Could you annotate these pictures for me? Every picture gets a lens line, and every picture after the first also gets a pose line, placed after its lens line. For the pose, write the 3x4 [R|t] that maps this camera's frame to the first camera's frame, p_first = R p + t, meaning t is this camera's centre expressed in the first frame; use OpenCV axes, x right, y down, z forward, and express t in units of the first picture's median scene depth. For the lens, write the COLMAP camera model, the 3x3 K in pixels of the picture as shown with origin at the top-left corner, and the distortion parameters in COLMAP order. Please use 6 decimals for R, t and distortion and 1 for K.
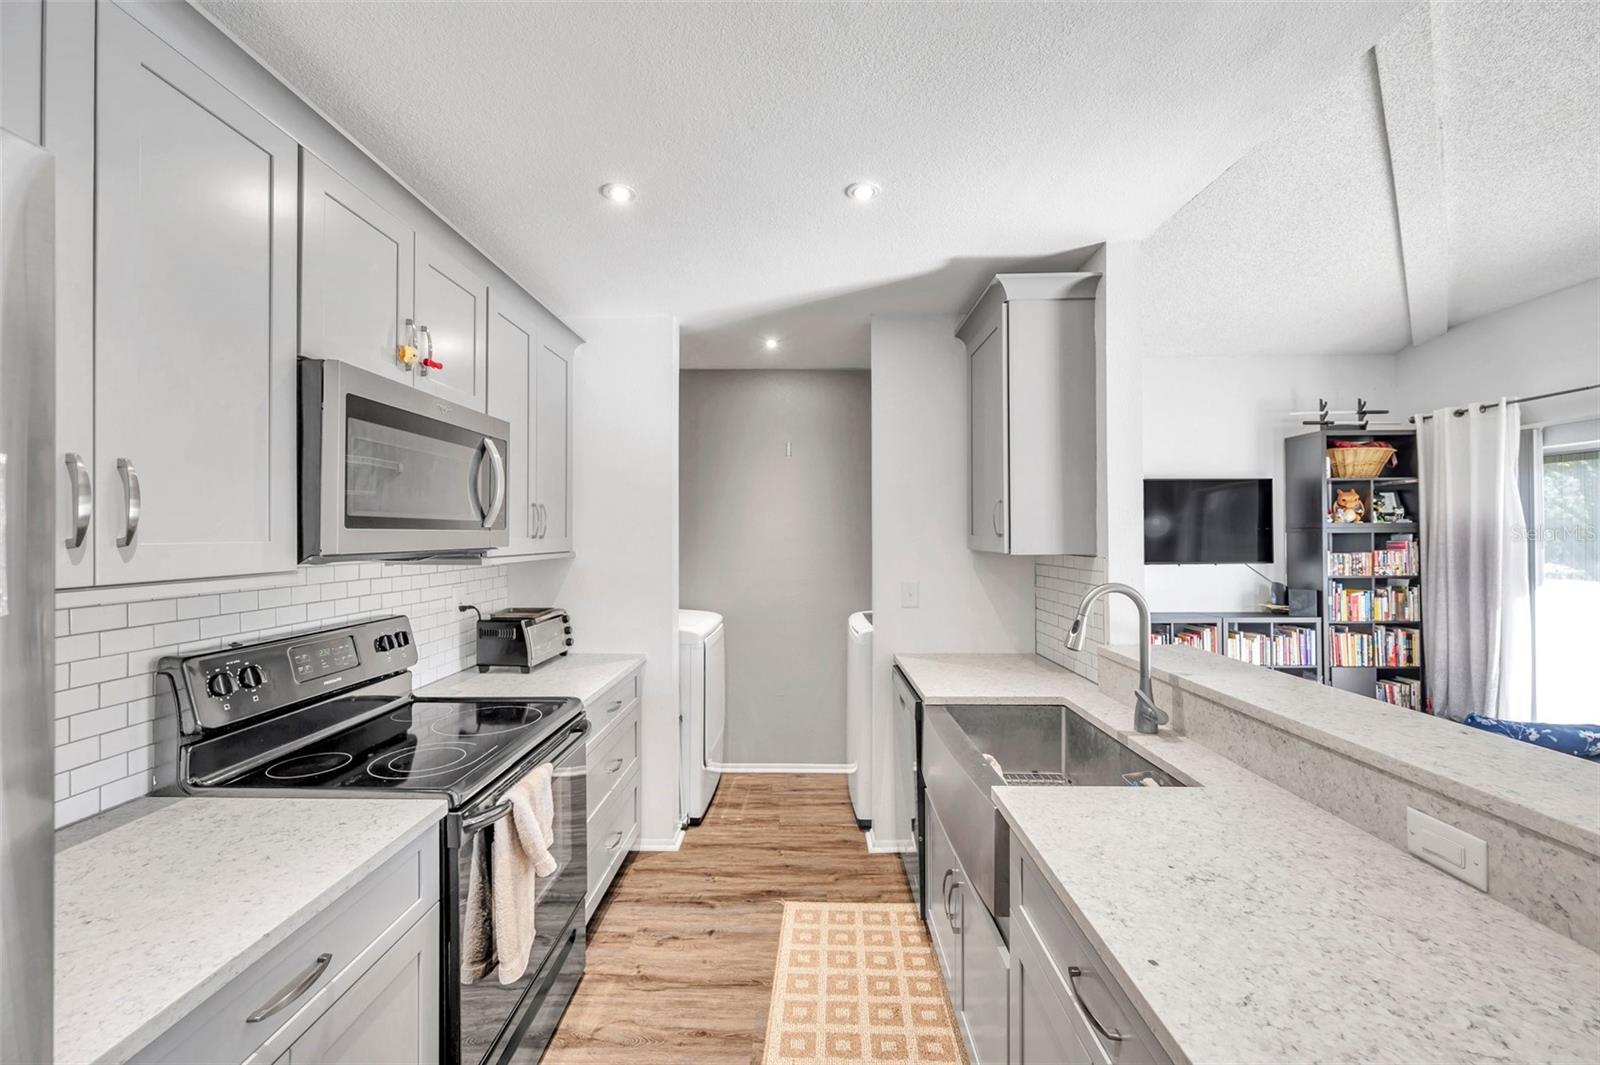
lens RADIAL K [[630.9, 0, 797.9], [0, 630.9, 530.0], [0, 0, 1]] dist [-0.001800, -0.000021]
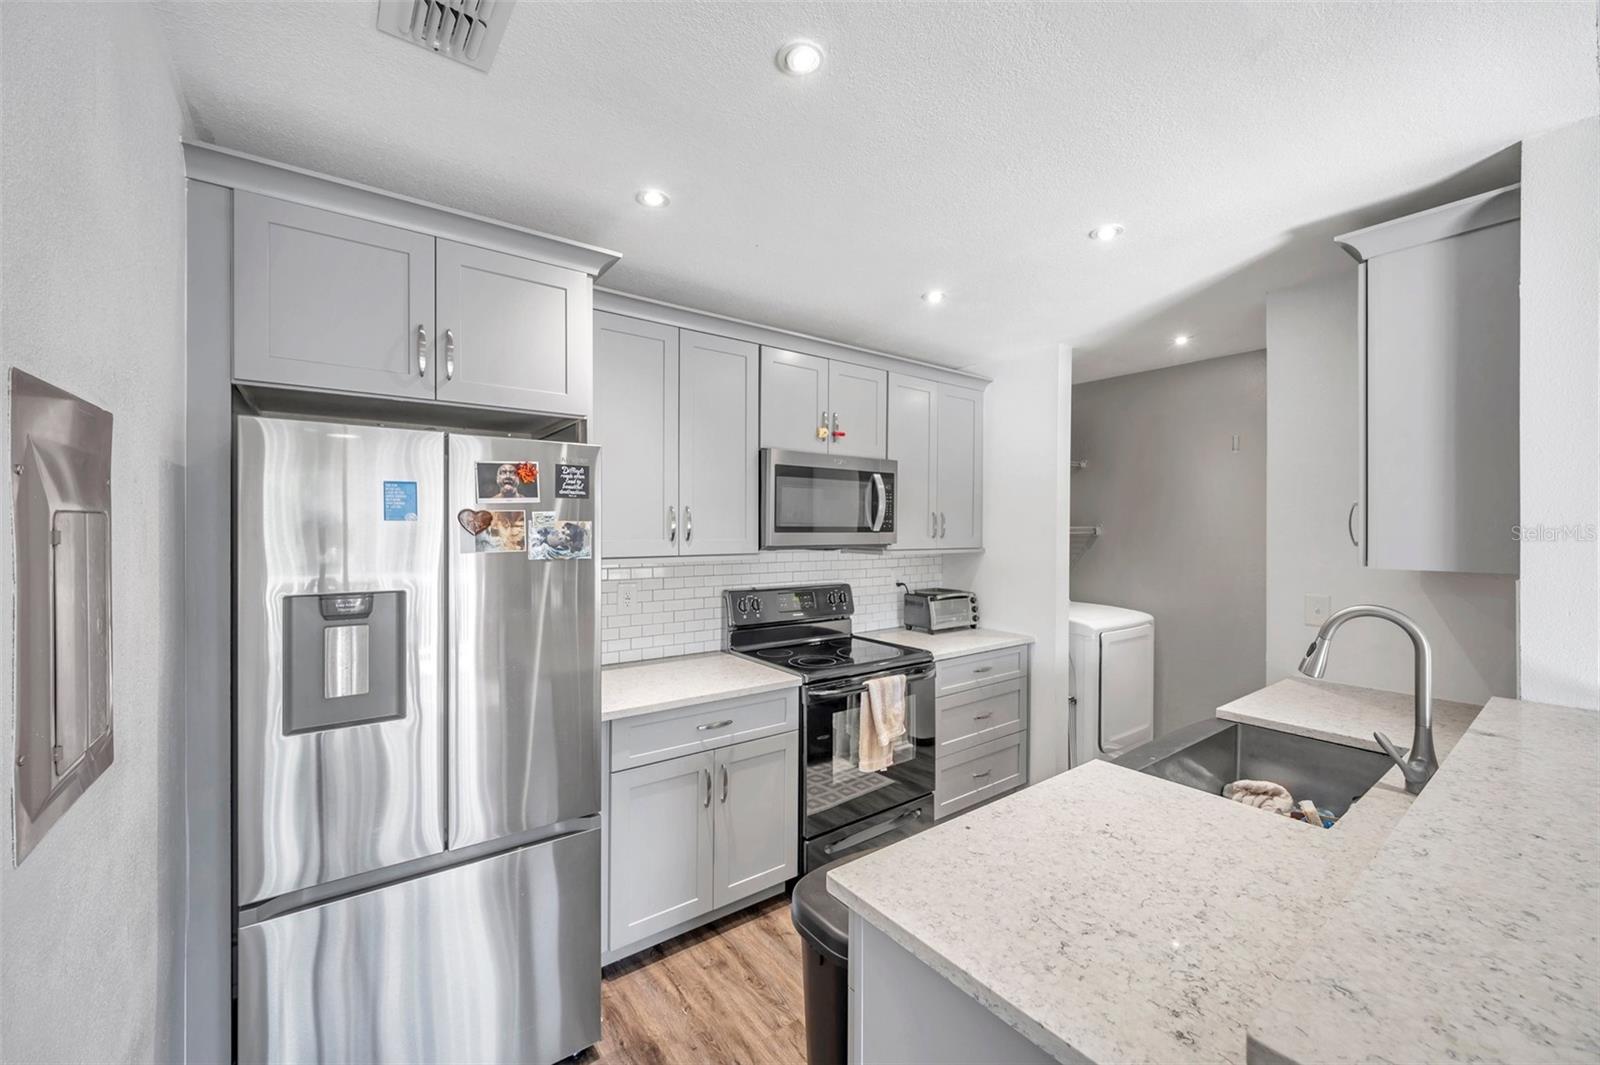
lens RADIAL K [[628.7, 0, 797.8], [0, 628.7, 530.6], [0, 0, 1]] dist [-0.001352, -0.000131]
pose [[0.613302, 0.008801, -0.789800, 0.383249], [-0.001036, 0.999946, 0.010338, -0.012795], [0.789848, -0.005522, 0.613278, -0.065535]]
